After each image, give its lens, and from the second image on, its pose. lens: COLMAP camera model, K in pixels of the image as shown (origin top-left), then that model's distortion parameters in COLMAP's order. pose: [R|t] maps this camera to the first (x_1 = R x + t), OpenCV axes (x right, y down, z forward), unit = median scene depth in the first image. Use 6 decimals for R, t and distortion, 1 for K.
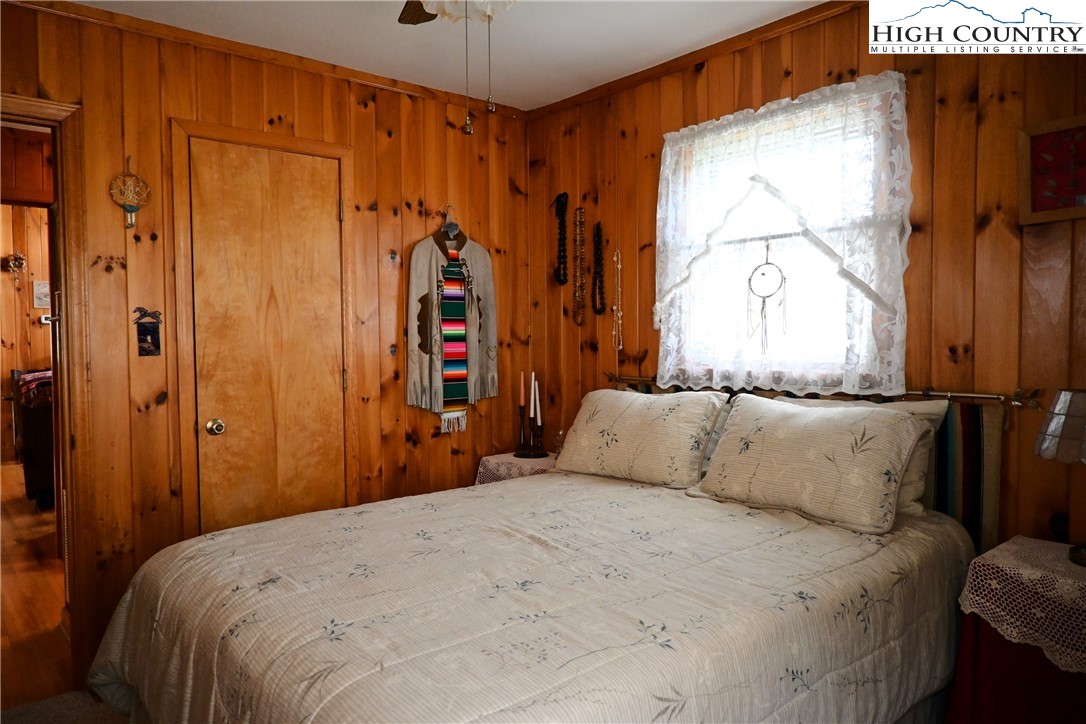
lens RADIAL K [[738.8, 0, 538.7], [0, 738.8, 364.2], [0, 0, 1]] dist [-0.005985, 0.003995]
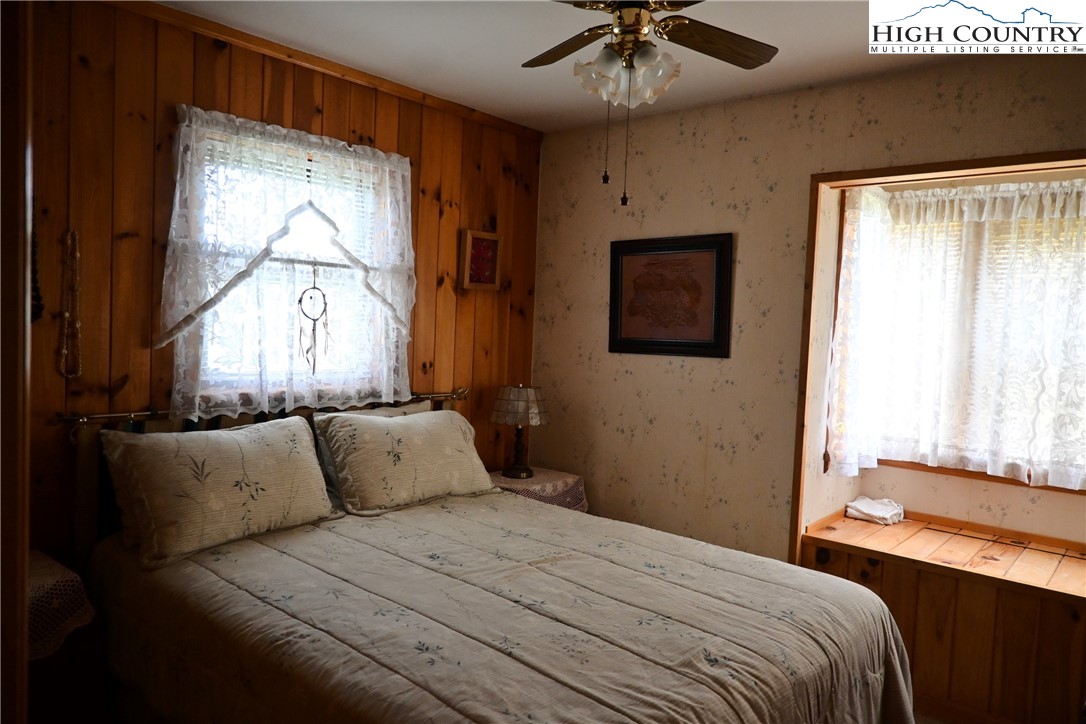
lens RADIAL K [[738.8, 0, 538.7], [0, 738.8, 364.2], [0, 0, 1]] dist [-0.005985, 0.003995]
pose [[-0.145628, -0.053292, 0.987903, -0.825831], [-0.002940, 0.998567, 0.053434, -0.090443], [-0.989335, 0.004877, -0.145576, 0.888960]]
